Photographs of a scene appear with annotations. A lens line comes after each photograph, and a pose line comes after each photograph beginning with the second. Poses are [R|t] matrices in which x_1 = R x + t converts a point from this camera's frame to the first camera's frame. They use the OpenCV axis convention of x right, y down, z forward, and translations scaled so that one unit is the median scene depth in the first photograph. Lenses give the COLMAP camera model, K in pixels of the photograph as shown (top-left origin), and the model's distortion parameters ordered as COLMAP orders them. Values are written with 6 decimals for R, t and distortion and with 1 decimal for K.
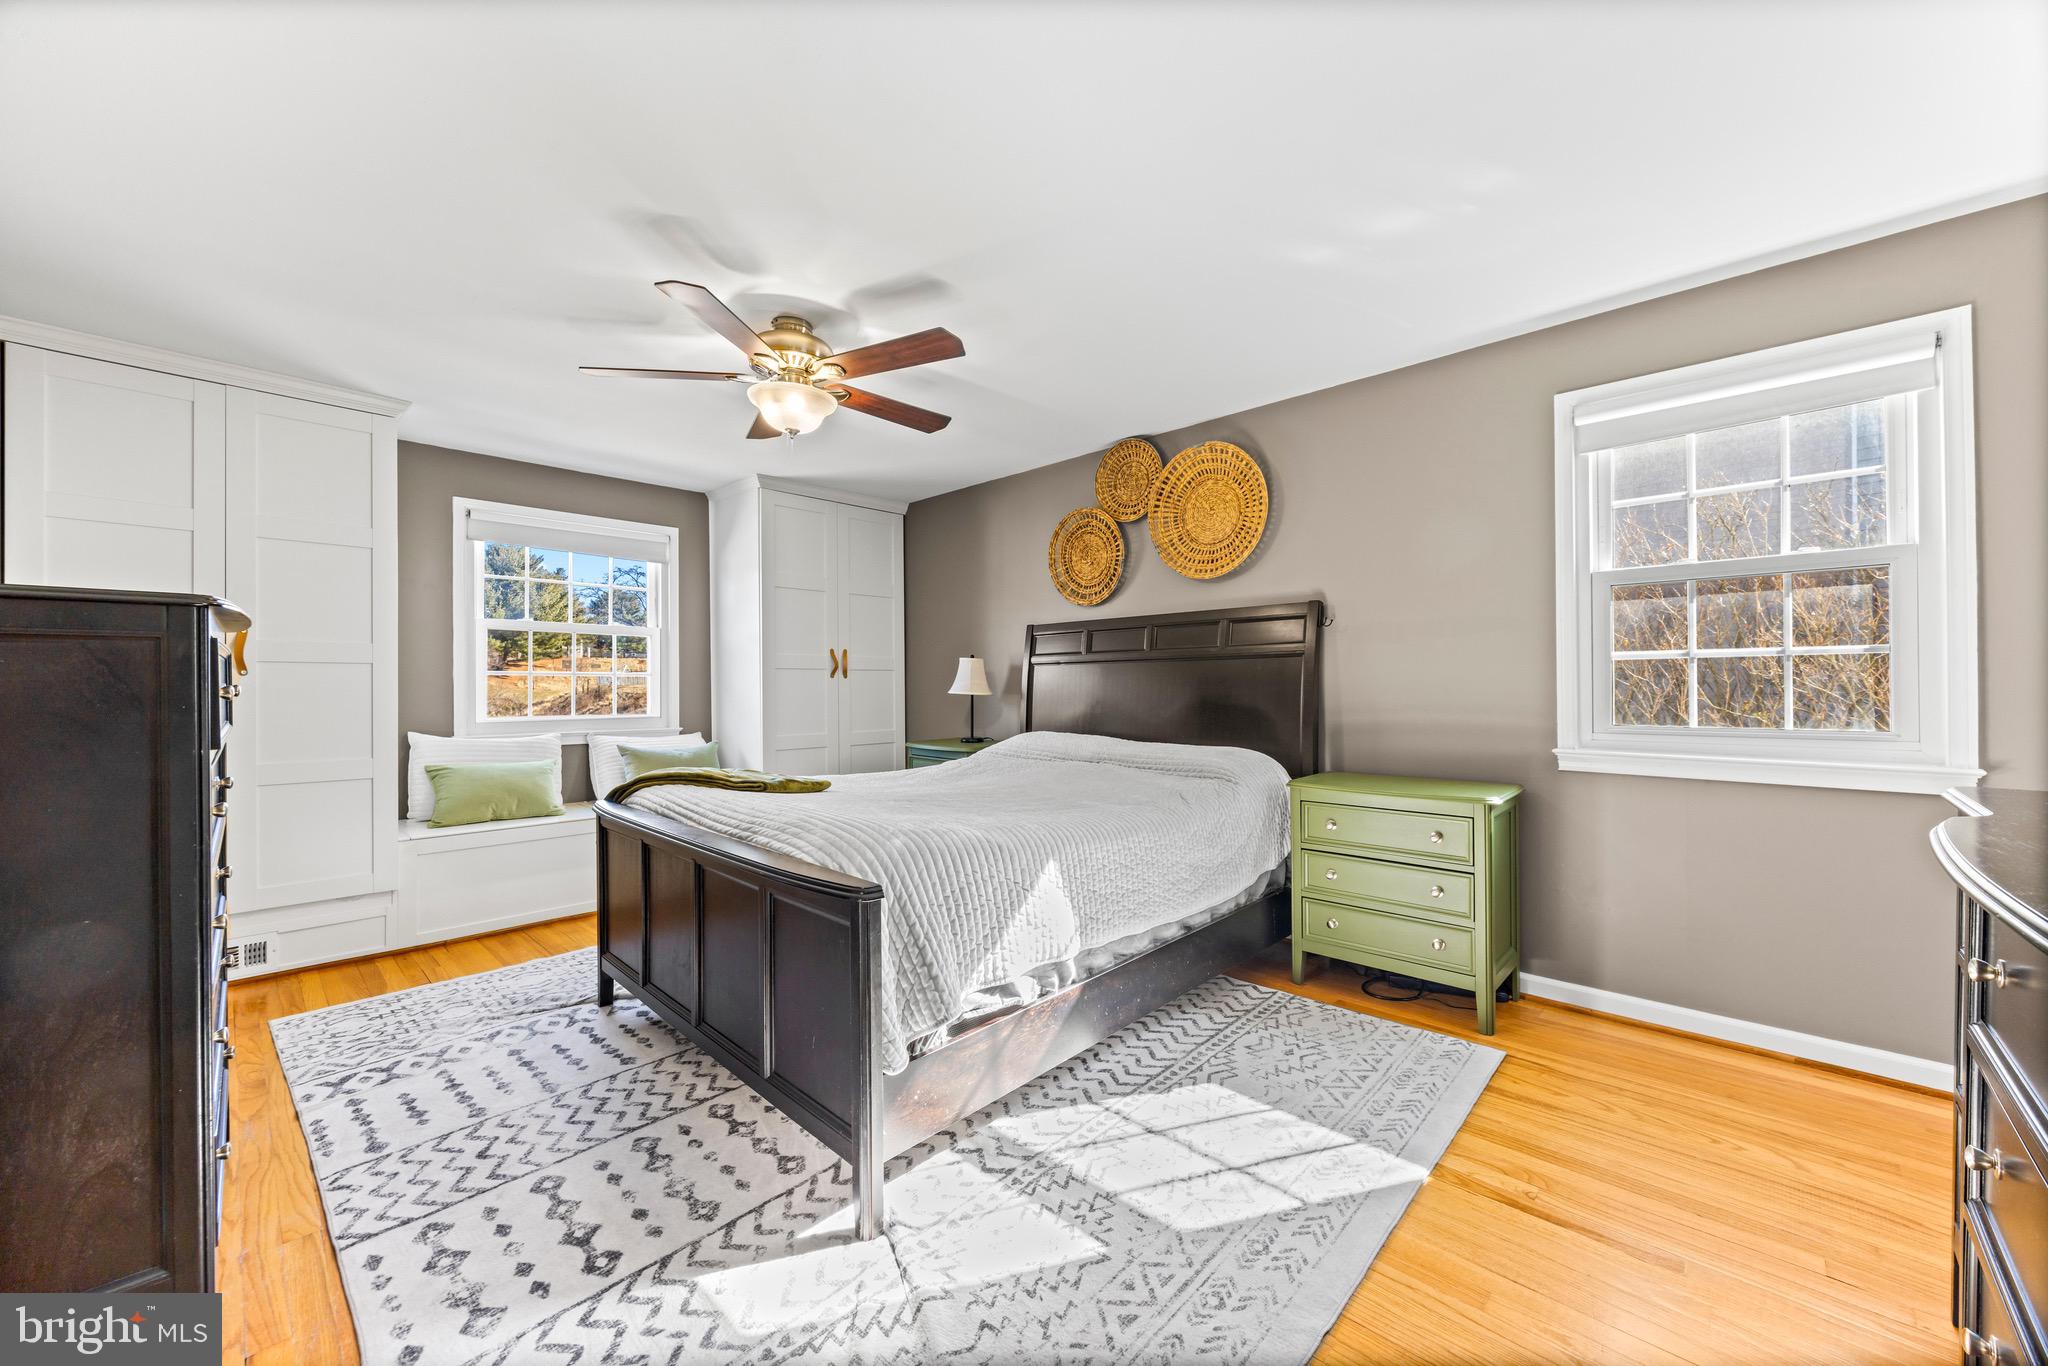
lens RADIAL K [[777.9, 0, 1023.2], [0, 777.9, 693.8], [0, 0, 1]] dist [-0.001652, 0.000093]
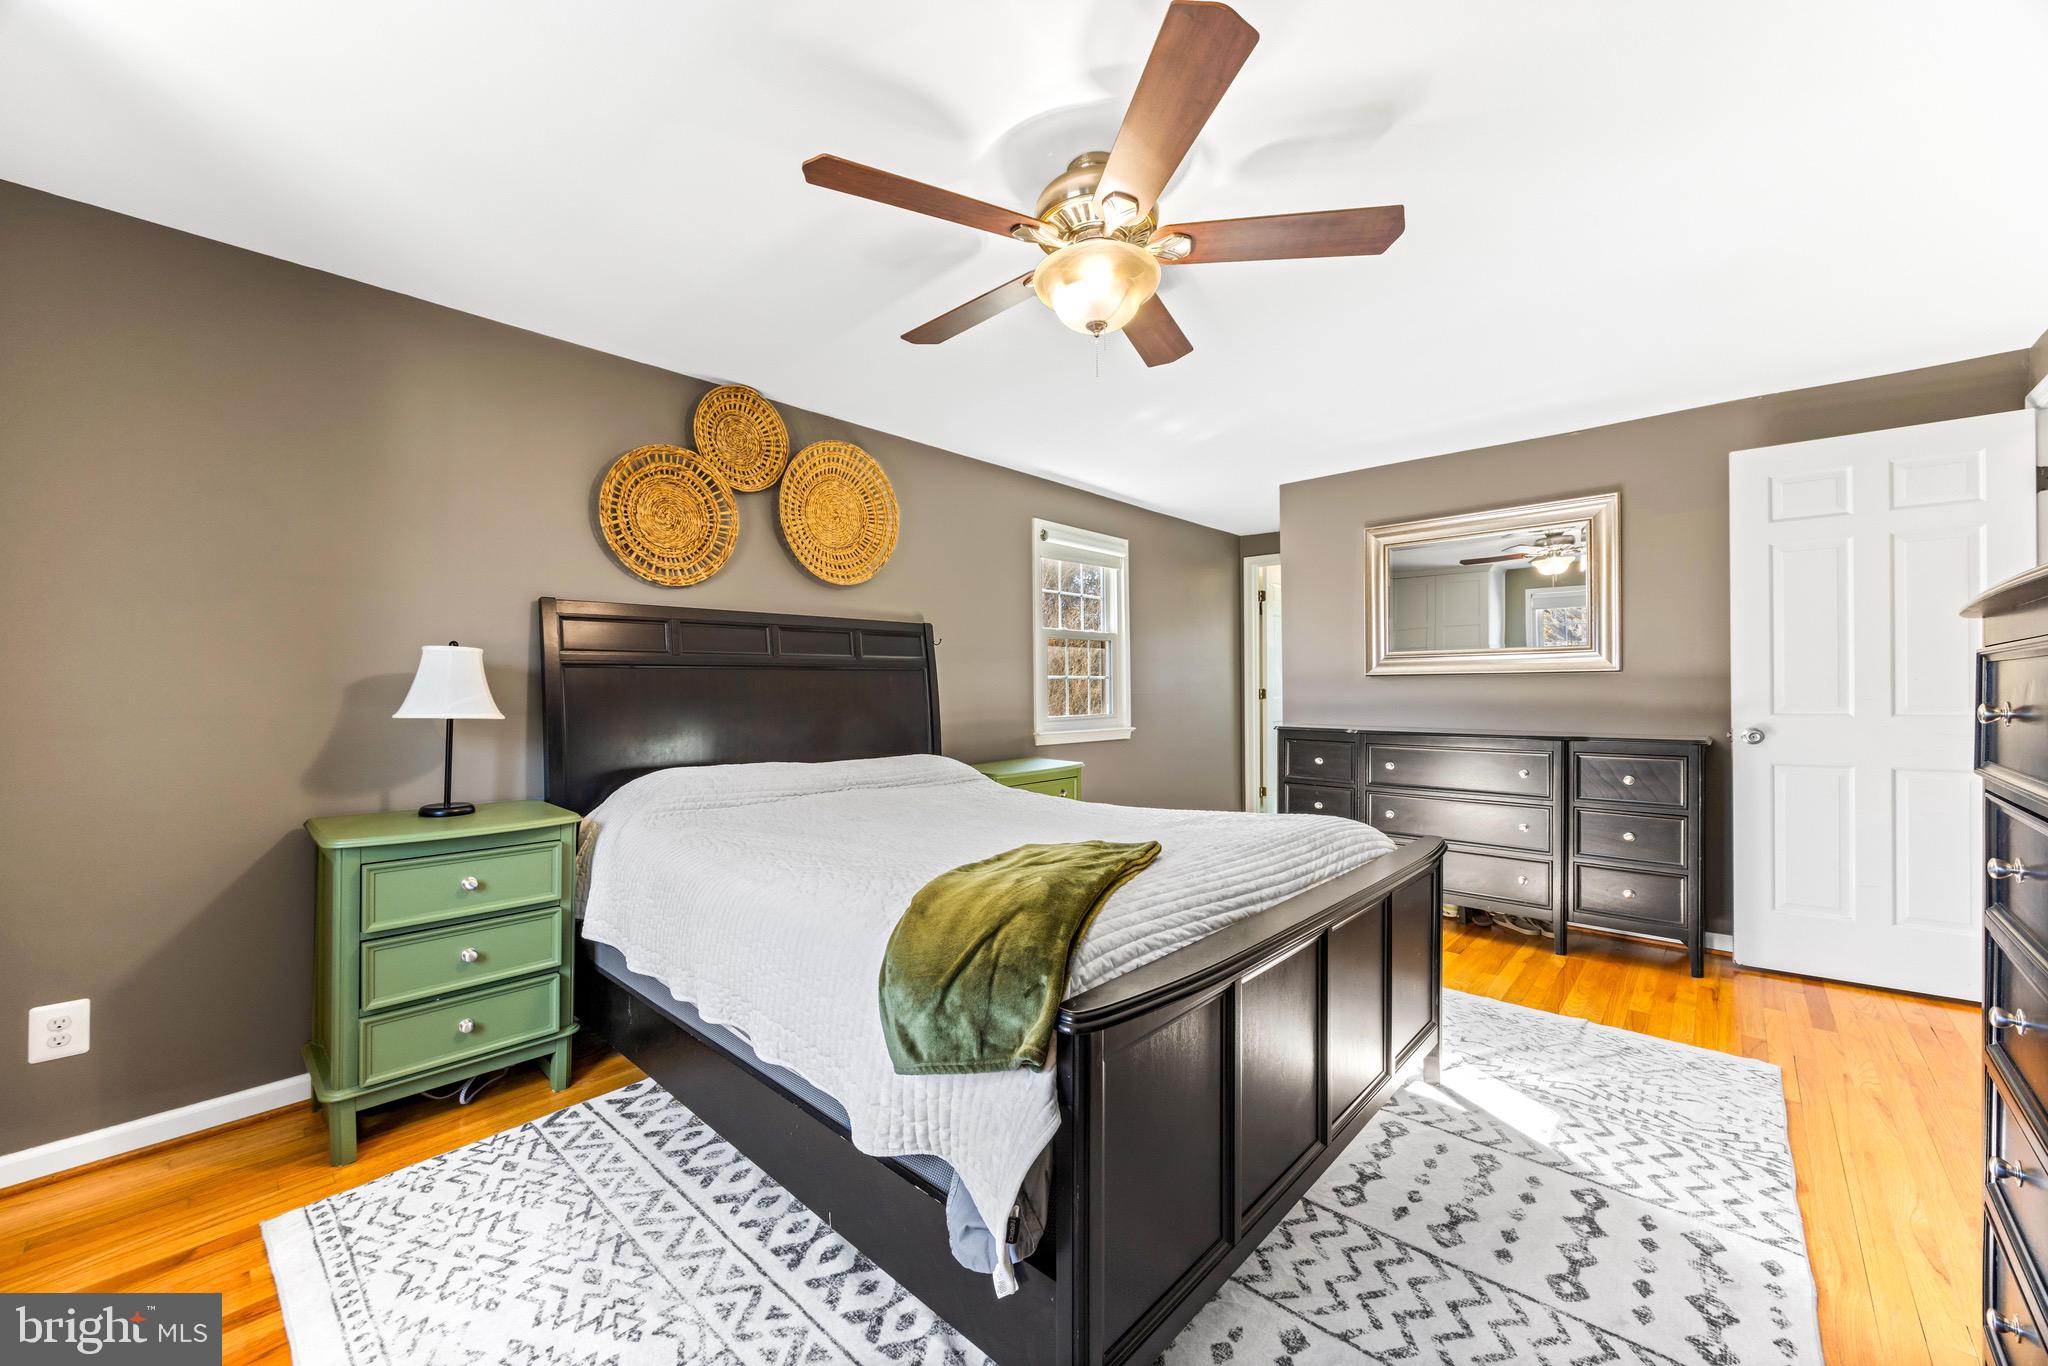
lens RADIAL K [[777.9, 0, 1023.2], [0, 777.9, 693.8], [0, 0, 1]] dist [-0.001652, 0.000093]
pose [[-0.025489, -0.004726, 0.999664, -1.239839], [0.015055, 0.999874, 0.005111, -0.025307], [-0.999562, 0.015180, -0.025415, 1.381027]]
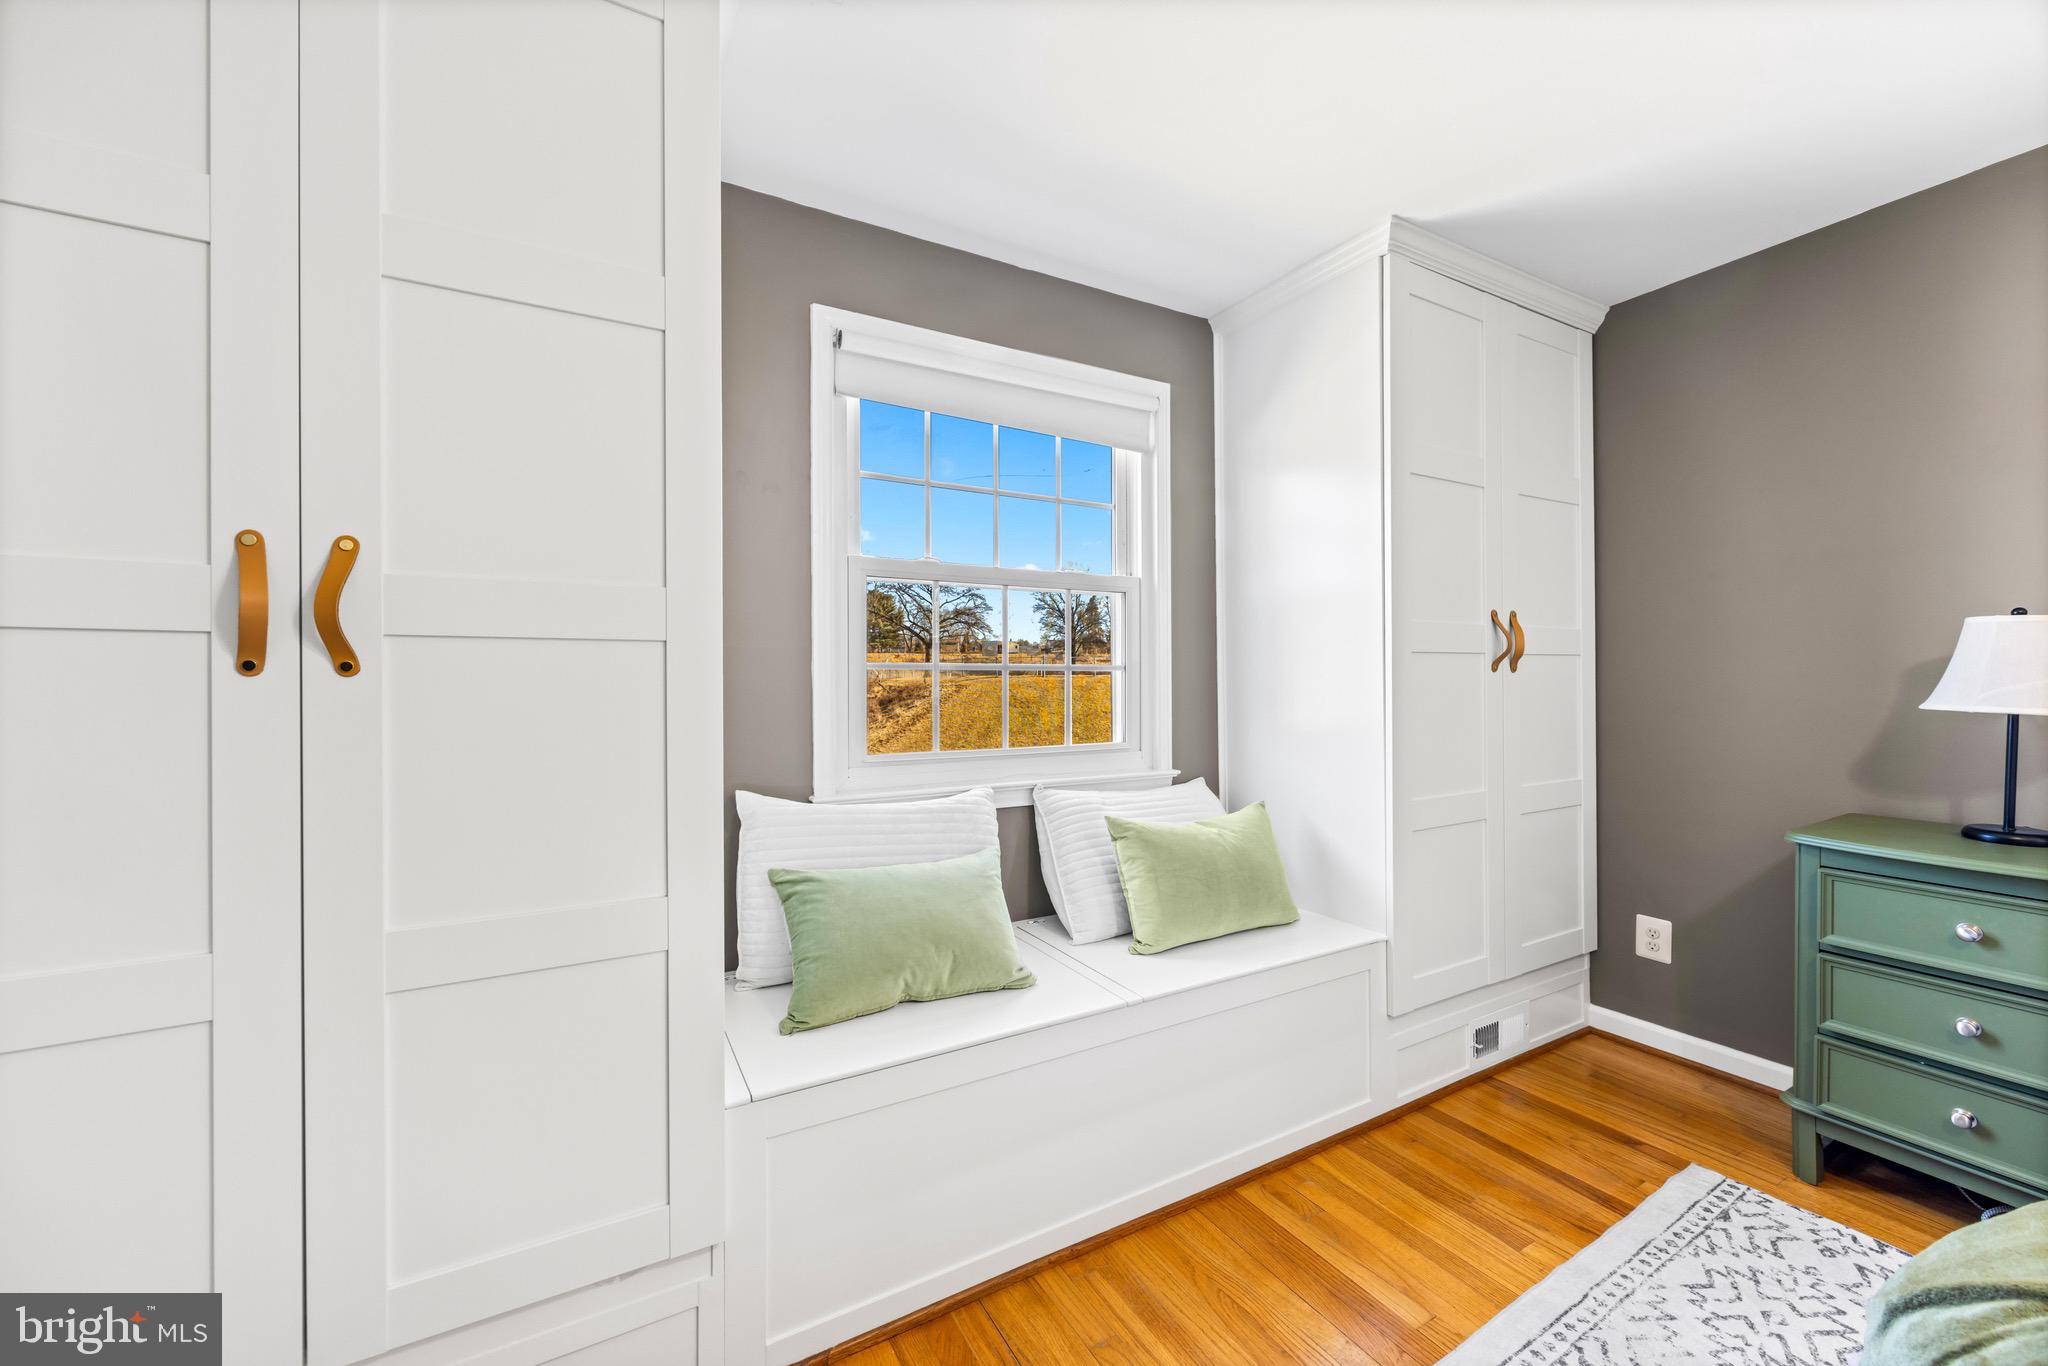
lens RADIAL K [[778.2, 0, 1010.0], [0, 778.2, 689.2], [0, 0, 1]] dist [-0.000349, -0.000349]
pose [[0.953611, -0.000554, -0.301041, -0.886258], [0.001256, 0.999997, 0.002141, -0.025359], [0.301039, -0.002420, 0.953609, 1.080884]]
